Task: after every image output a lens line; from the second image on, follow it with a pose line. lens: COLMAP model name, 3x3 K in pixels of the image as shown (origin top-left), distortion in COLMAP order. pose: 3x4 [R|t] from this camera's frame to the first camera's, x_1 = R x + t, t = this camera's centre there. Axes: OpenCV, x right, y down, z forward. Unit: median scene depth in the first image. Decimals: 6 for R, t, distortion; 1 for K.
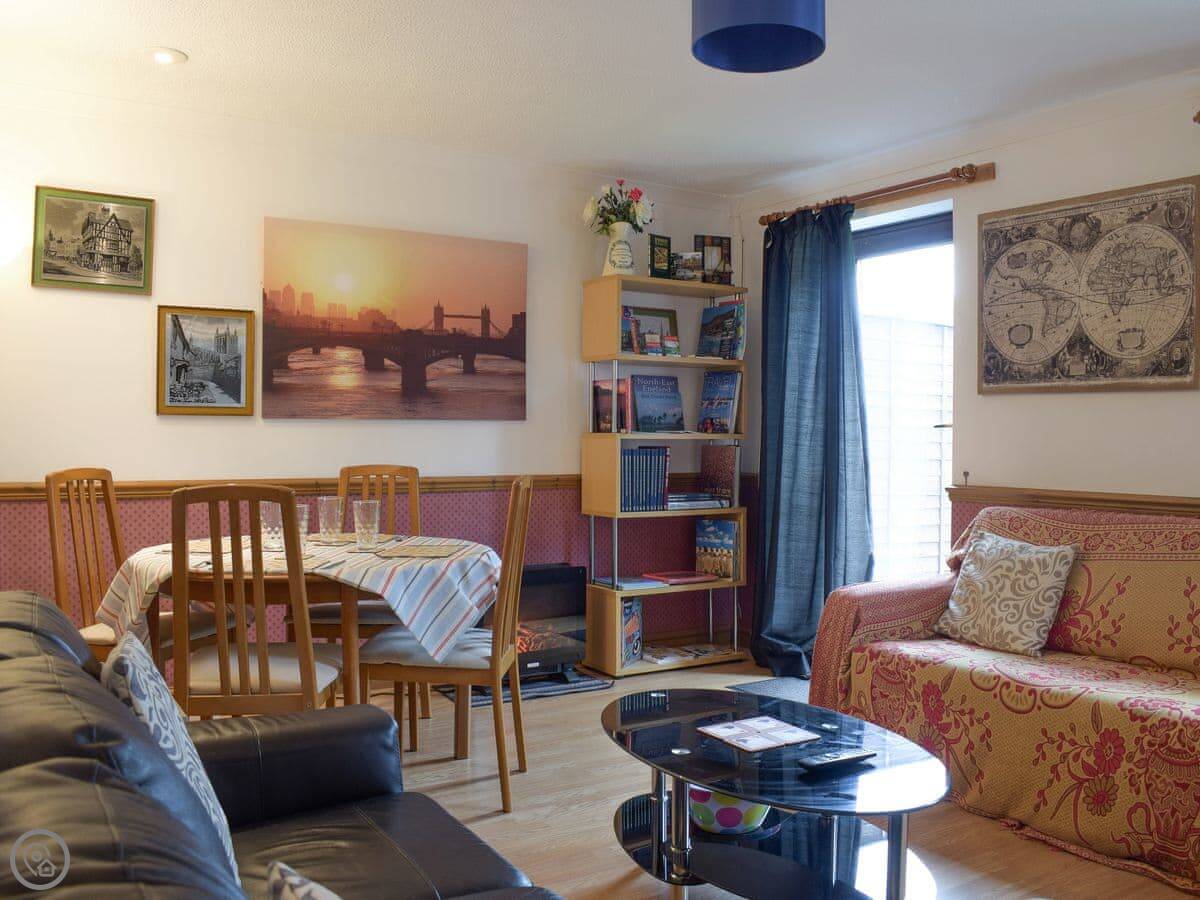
lens RADIAL K [[1053.4, 0, 629.5], [0, 1053.4, 449.1], [0, 0, 1]] dist [-0.091948, 0.010647]
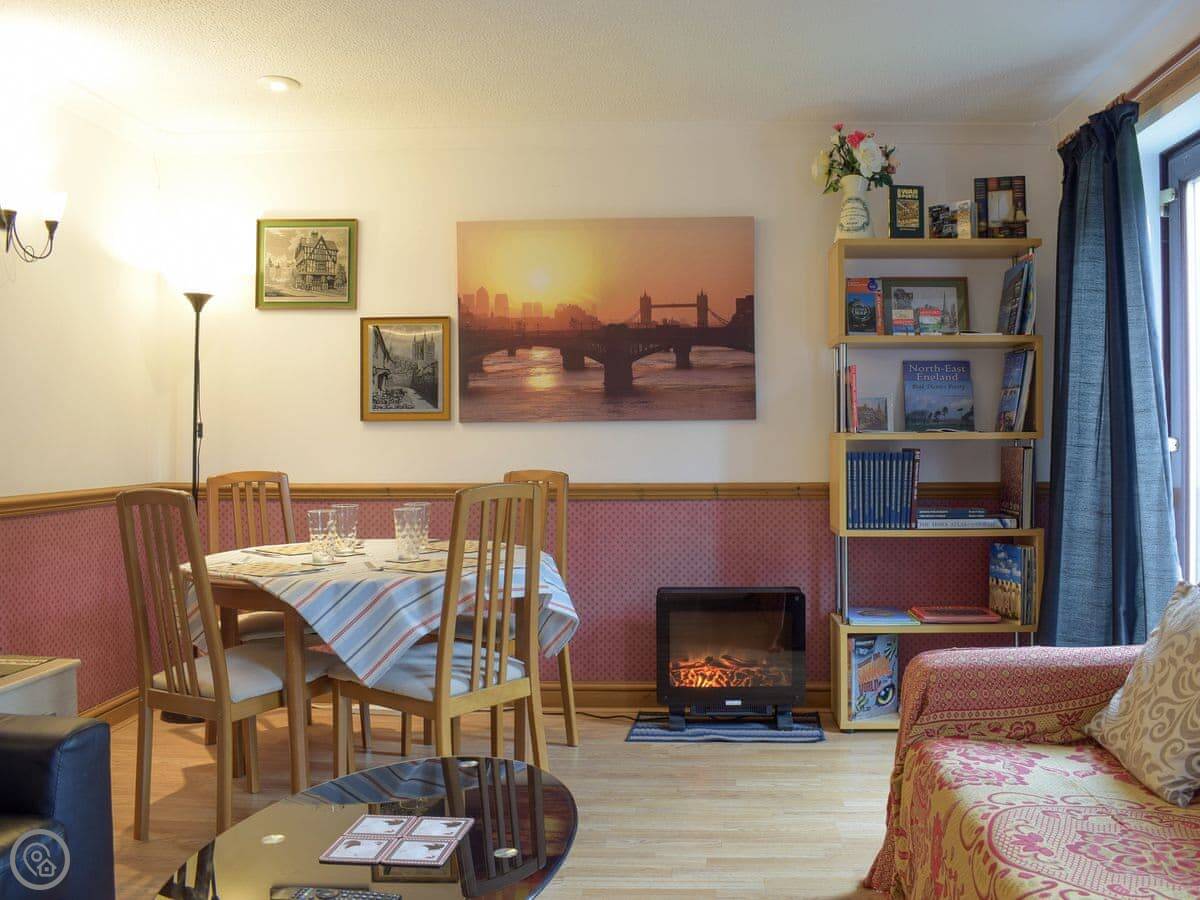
lens RADIAL K [[1053.4, 0, 629.5], [0, 1053.4, 449.1], [0, 0, 1]] dist [-0.091948, 0.010647]
pose [[0.815196, -0.003922, -0.579172, 0.345477], [0.002520, 0.999992, -0.003224, -0.000389], [0.579180, 0.001169, 0.815199, 0.252332]]
